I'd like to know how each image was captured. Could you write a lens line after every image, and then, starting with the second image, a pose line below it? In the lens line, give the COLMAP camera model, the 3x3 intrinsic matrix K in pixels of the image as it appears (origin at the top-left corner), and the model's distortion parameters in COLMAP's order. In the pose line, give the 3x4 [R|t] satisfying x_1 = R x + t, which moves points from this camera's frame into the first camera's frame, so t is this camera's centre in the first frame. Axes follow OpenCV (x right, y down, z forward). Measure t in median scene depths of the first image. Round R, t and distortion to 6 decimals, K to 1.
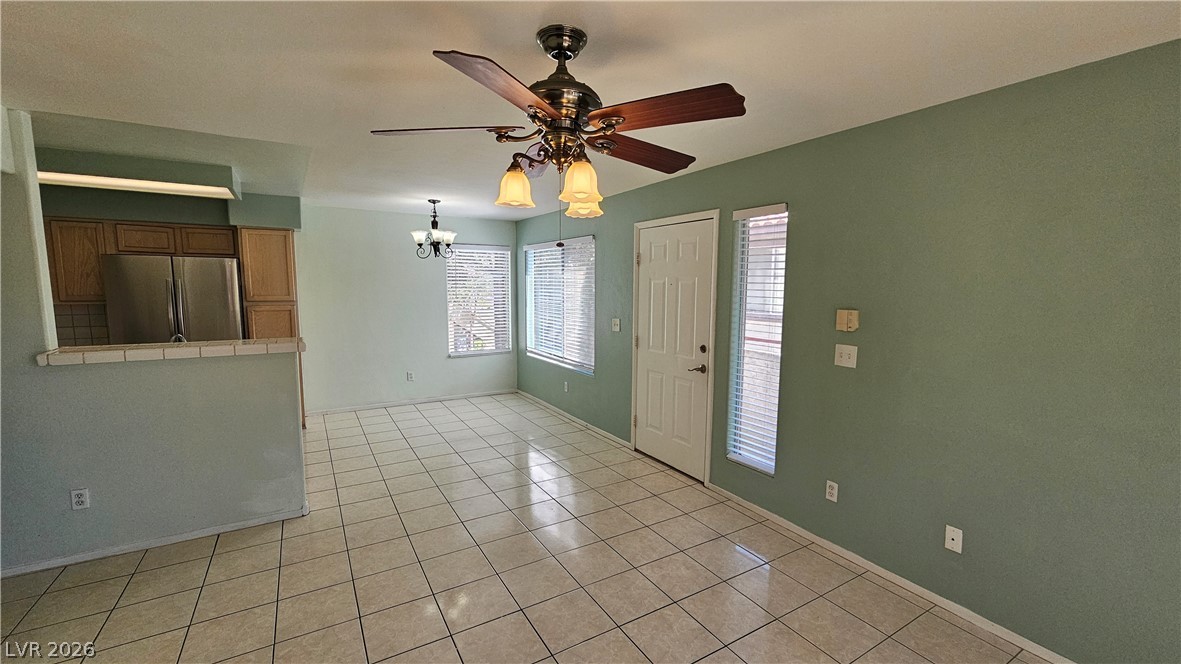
lens RADIAL K [[485.9, 0, 593.6], [0, 485.9, 340.3], [0, 0, 1]] dist [-0.001775, 0.000017]
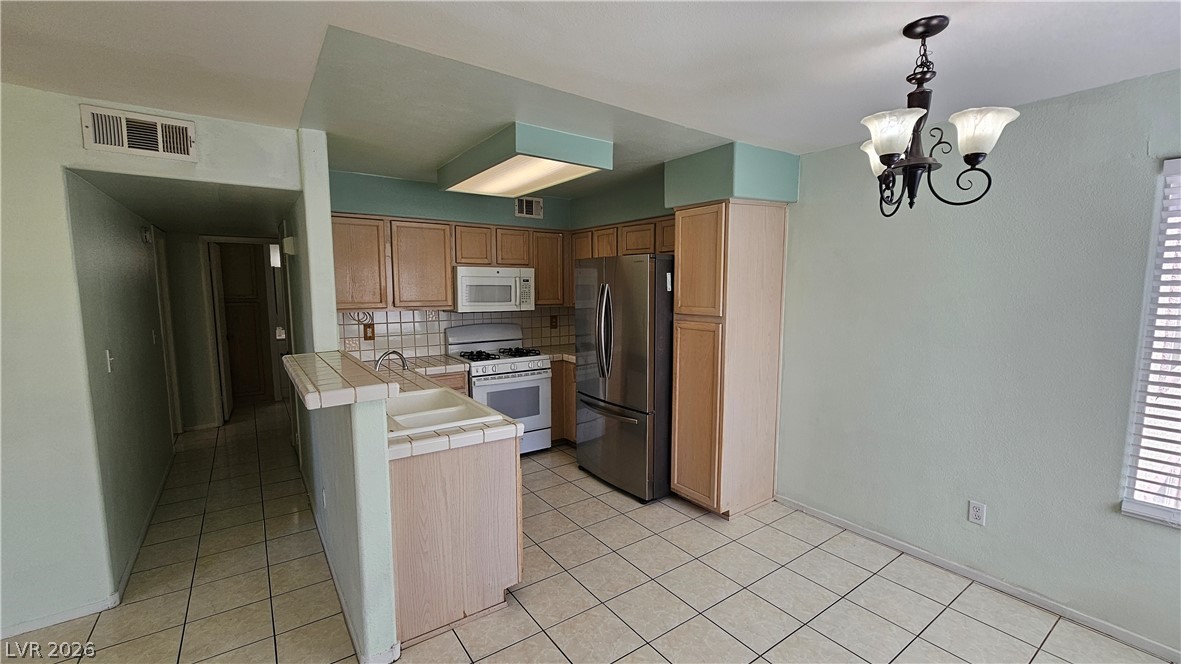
lens RADIAL K [[485.9, 0, 591.6], [0, 485.9, 335.8], [0, 0, 1]] dist [-0.001775, 0.000017]
pose [[0.074627, 0.096728, -0.992509, -0.012011], [-0.107052, 0.990310, 0.088465, -0.095164], [0.991449, 0.099649, 0.084259, 0.796373]]
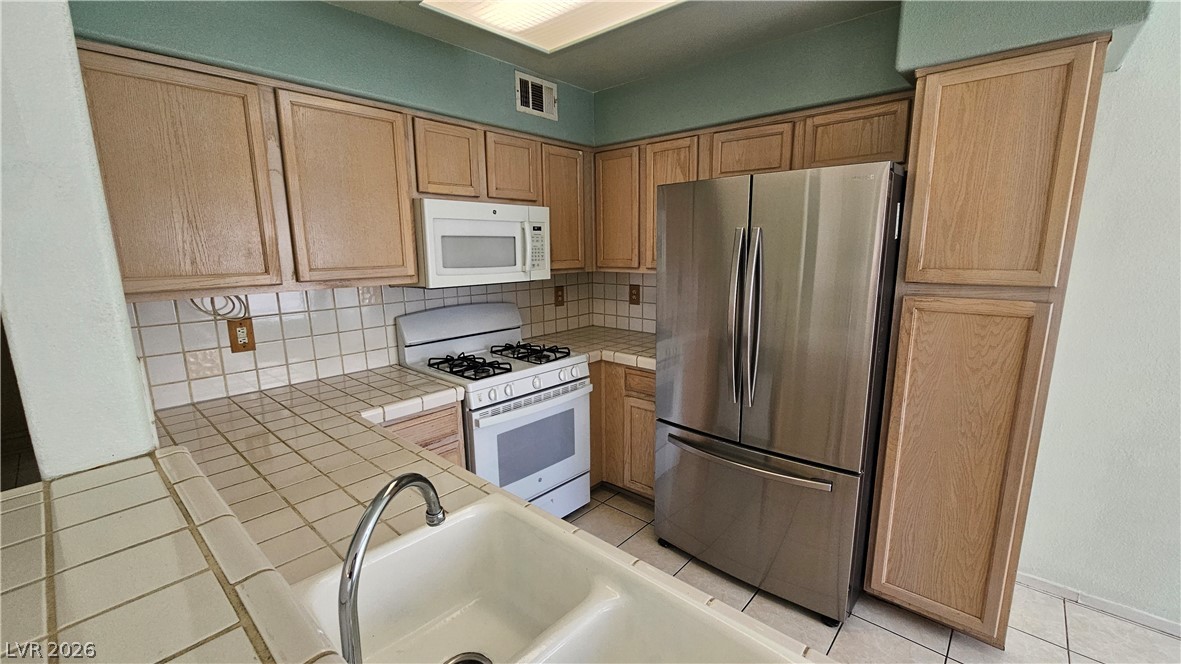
lens RADIAL K [[485.9, 0, 592.8], [0, 485.9, 336.6], [0, 0, 1]] dist [-0.001775, 0.000017]
pose [[0.294593, 0.167386, -0.940849, -0.413000], [-0.090106, 0.985019, 0.147031, -0.070403], [0.951365, 0.041462, 0.305262, 0.637980]]
